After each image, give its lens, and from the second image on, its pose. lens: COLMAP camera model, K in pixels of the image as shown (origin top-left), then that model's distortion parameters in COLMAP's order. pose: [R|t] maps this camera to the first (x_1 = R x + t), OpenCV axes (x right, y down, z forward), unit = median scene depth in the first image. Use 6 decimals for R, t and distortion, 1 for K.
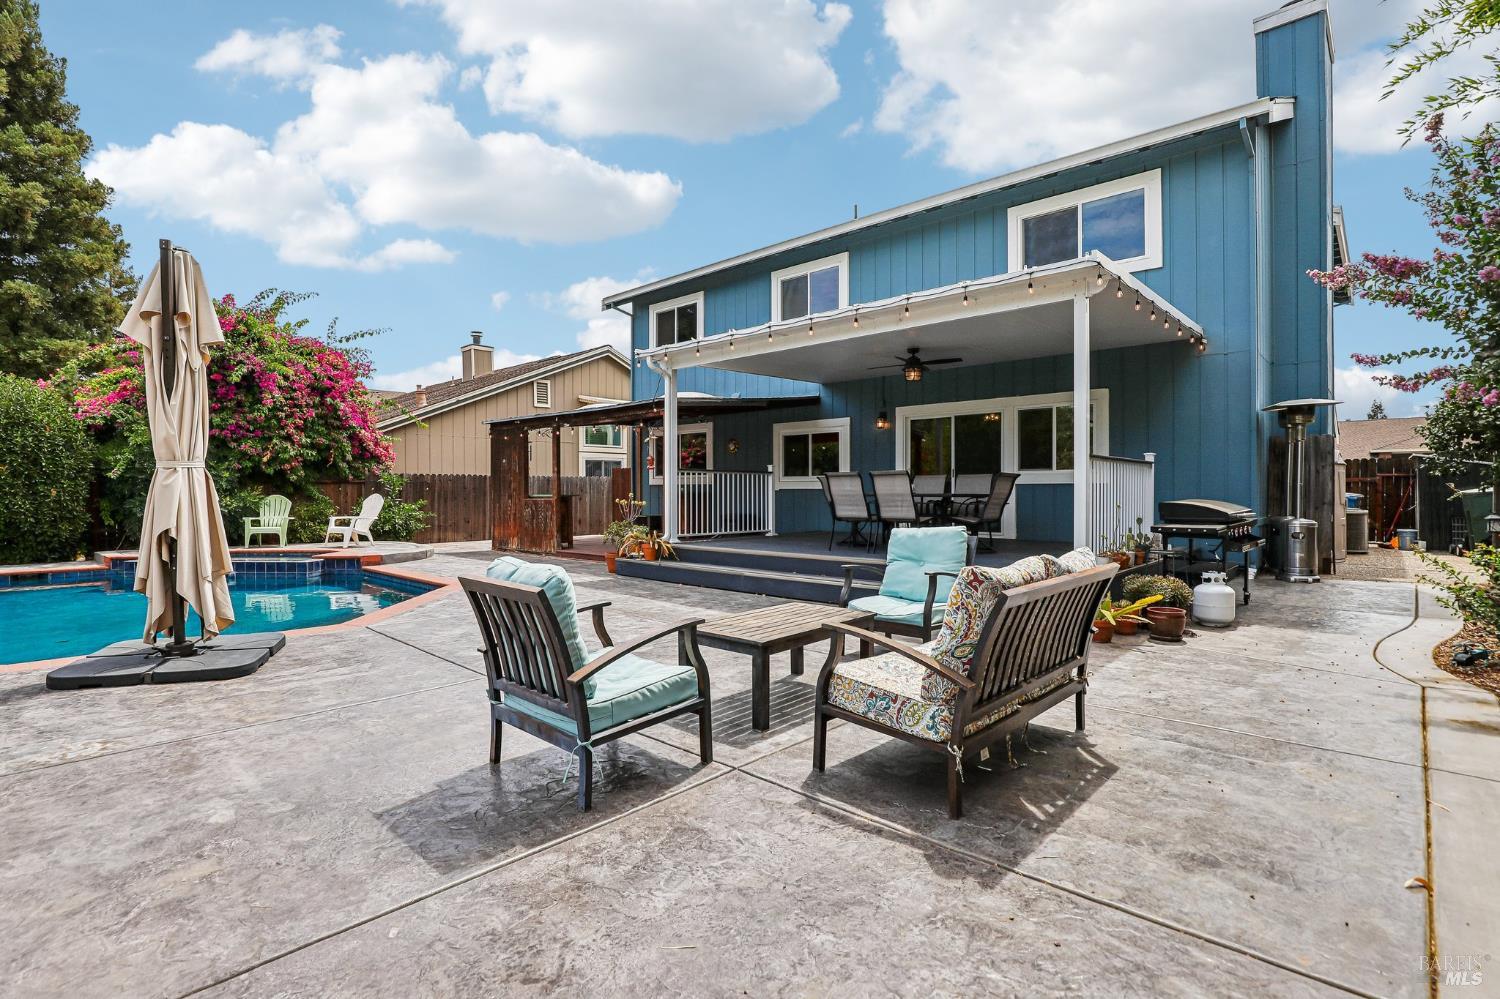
lens RADIAL K [[703.5, 0, 747.6], [0, 703.5, 492.3], [0, 0, 1]] dist [-0.016416, 0.001227]
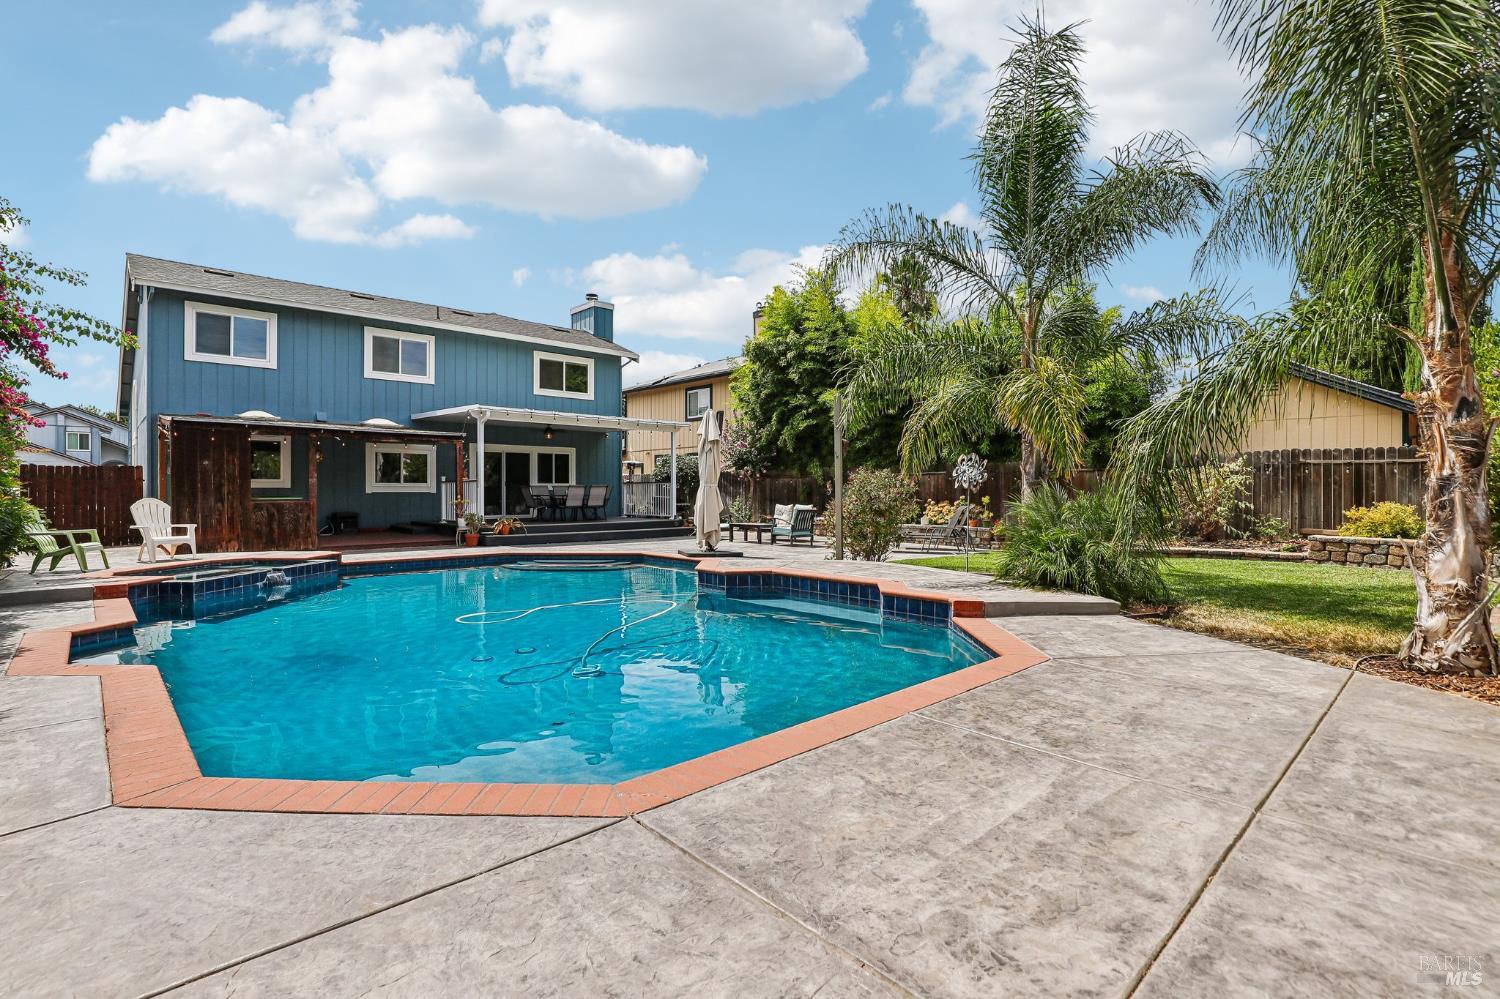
lens RADIAL K [[718.0, 0, 746.7], [0, 718.0, 494.5], [0, 0, 1]] dist [-0.031631, 0.005894]
pose [[0.066558, -0.002857, 0.997778, -1.413093], [0.005870, 0.999980, 0.002472, -0.000741], [-0.997765, 0.005692, 0.066574, 0.237987]]
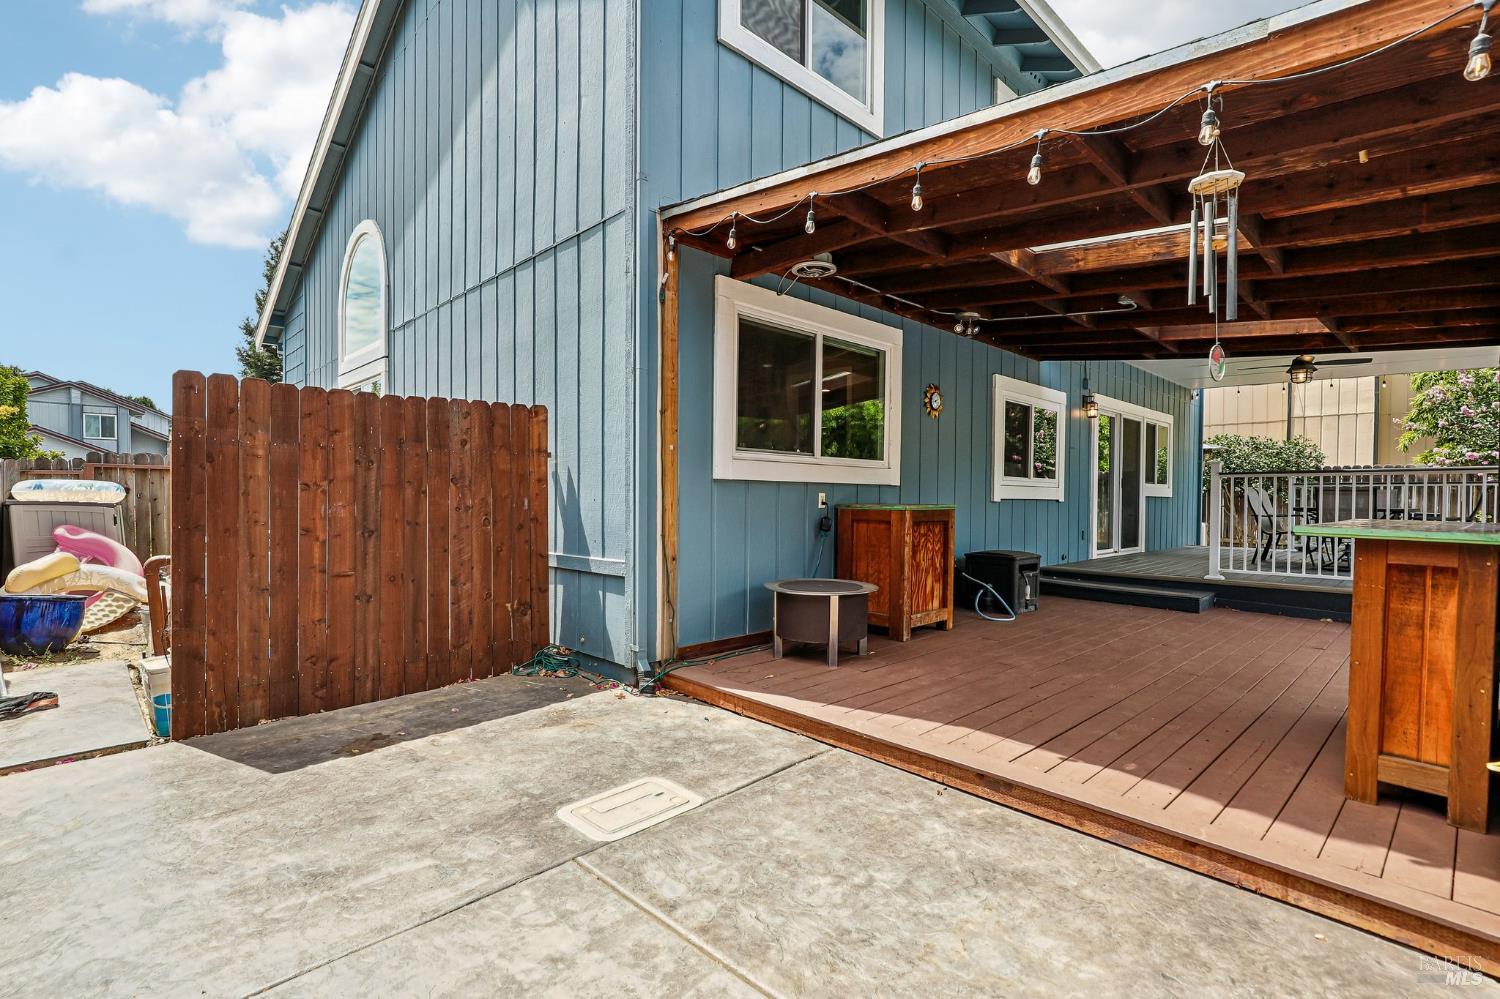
lens RADIAL K [[703.4, 0, 745.3], [0, 703.4, 508.0], [0, 0, 1]] dist [-0.001888, 0.000035]
pose [[0.062771, -0.010656, 0.997971, -0.554840], [-0.004200, 0.999931, 0.010941, -0.004778], [-0.998019, -0.004878, 0.062722, 1.312086]]
